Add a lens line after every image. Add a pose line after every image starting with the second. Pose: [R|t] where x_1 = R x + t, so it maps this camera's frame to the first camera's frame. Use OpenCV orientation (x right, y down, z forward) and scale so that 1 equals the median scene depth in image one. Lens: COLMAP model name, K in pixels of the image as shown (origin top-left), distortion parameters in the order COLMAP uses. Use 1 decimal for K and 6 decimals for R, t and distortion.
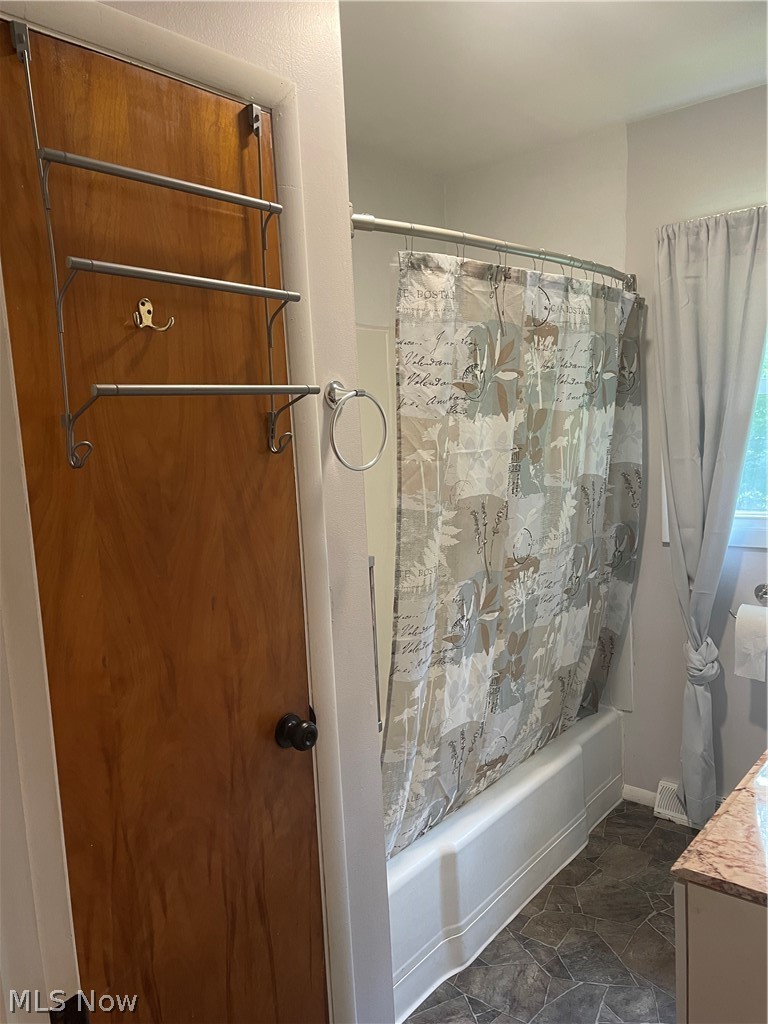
lens RADIAL K [[773.2, 0, 379.3], [0, 773.2, 512.4], [0, 0, 1]] dist [0.080022, -0.094166]
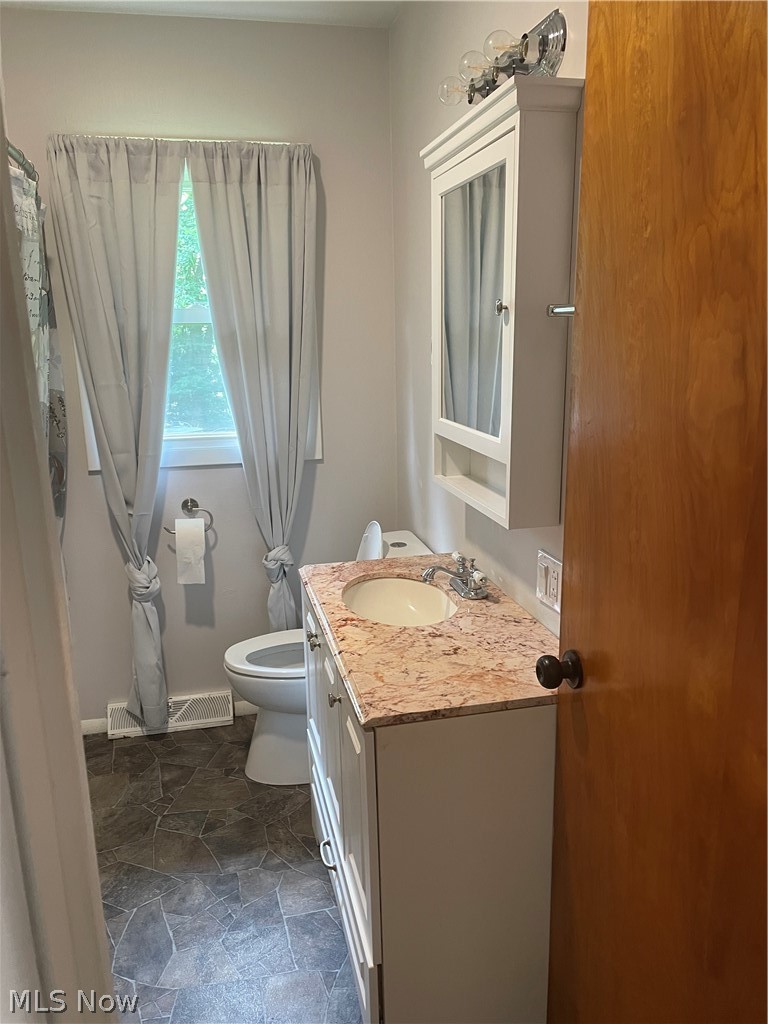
lens RADIAL K [[773.2, 0, 378.9], [0, 773.2, 513.2], [0, 0, 1]] dist [0.080022, -0.094166]
pose [[0.613662, -0.144232, 0.776283, -0.201029], [0.078617, 0.989450, 0.121690, -0.000451], [-0.785645, -0.013647, 0.618527, 0.109148]]
